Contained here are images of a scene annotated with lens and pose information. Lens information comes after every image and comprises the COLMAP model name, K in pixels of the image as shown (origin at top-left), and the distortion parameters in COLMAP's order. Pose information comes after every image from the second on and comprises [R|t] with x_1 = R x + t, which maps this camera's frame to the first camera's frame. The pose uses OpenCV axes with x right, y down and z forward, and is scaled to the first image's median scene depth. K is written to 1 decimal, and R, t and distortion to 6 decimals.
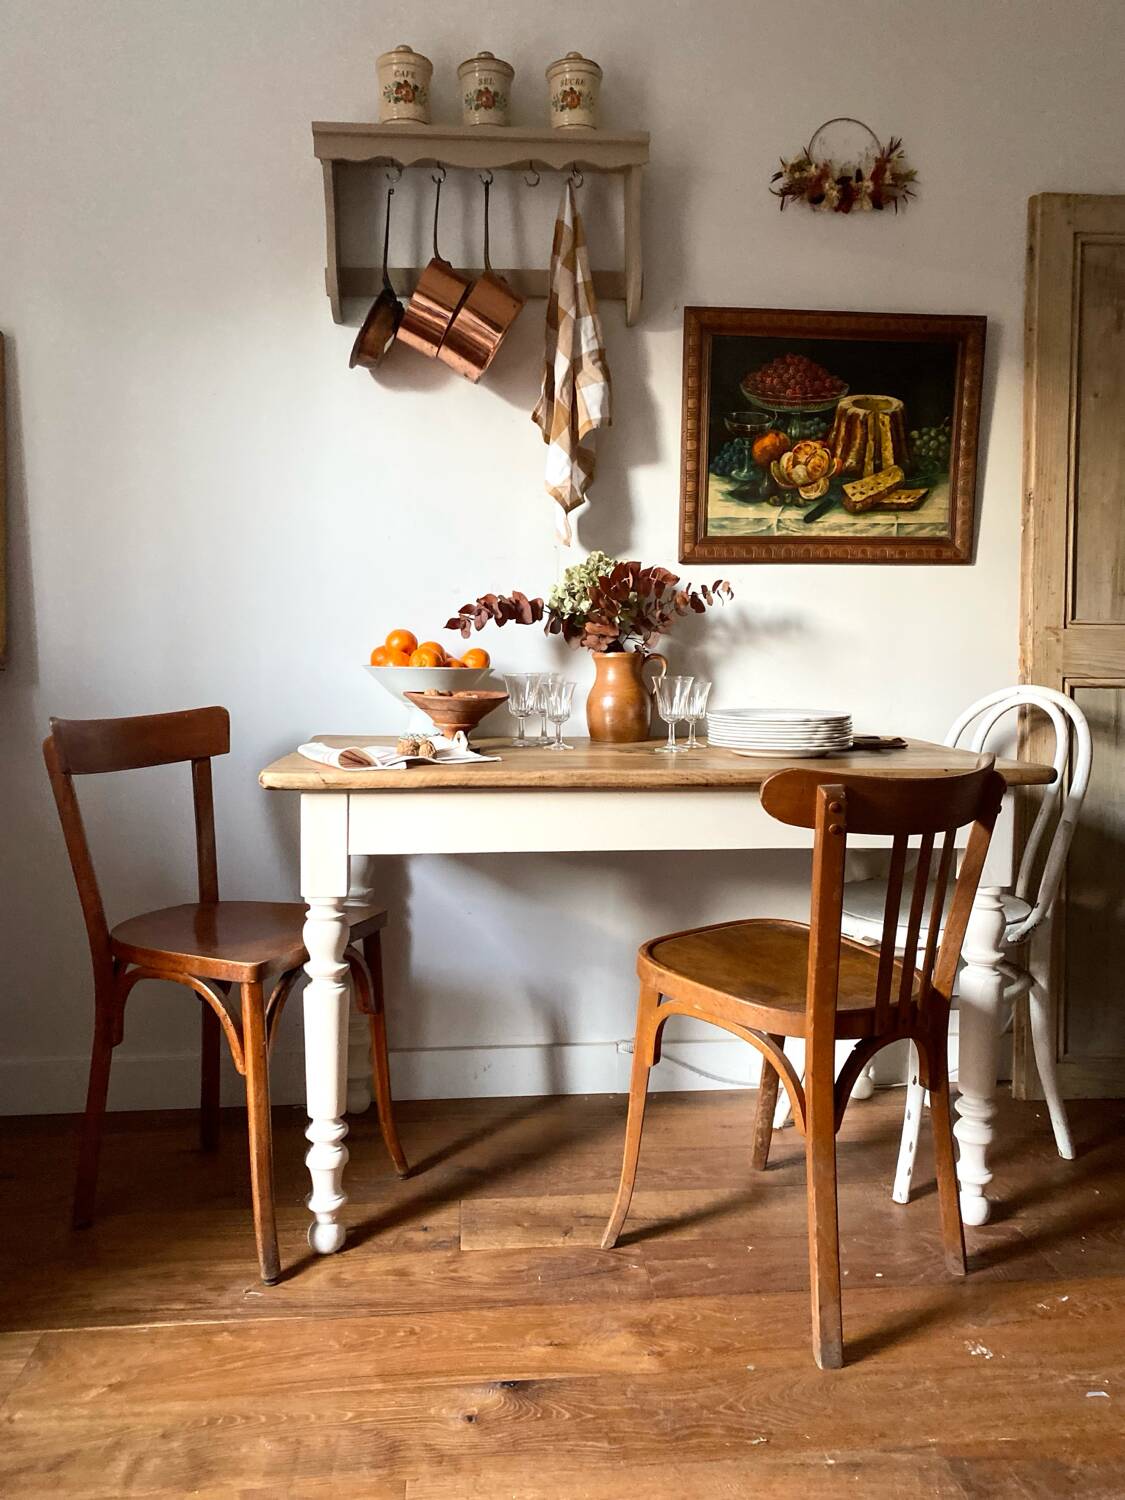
lens RADIAL K [[1146.6, 0, 576.6], [0, 1146.6, 754.6], [0, 0, 1]] dist [0.027349, -0.028224]
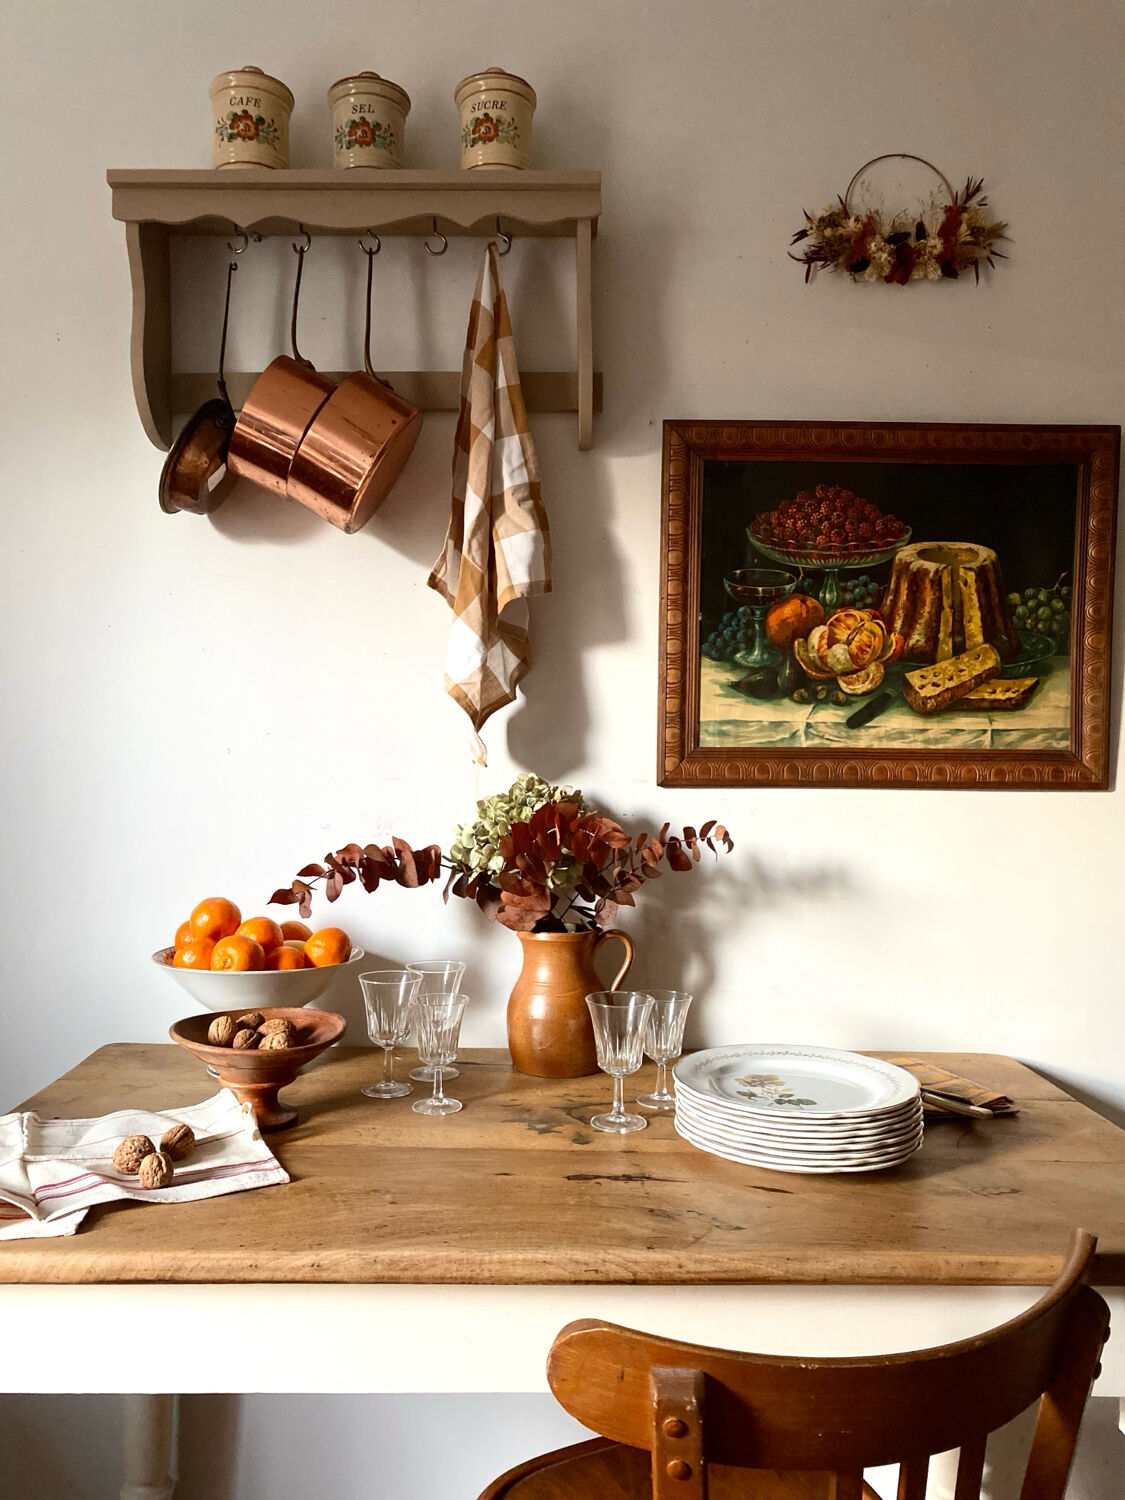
lens RADIAL K [[1146.6, 0, 560.7], [0, 1146.6, 746.5], [0, 0, 1]] dist [0.027349, -0.028224]
pose [[0.996214, 0.006619, -0.086684, 0.093336], [-0.016225, 0.993734, -0.110583, -0.118866], [0.085409, 0.111571, 0.990079, 0.337921]]
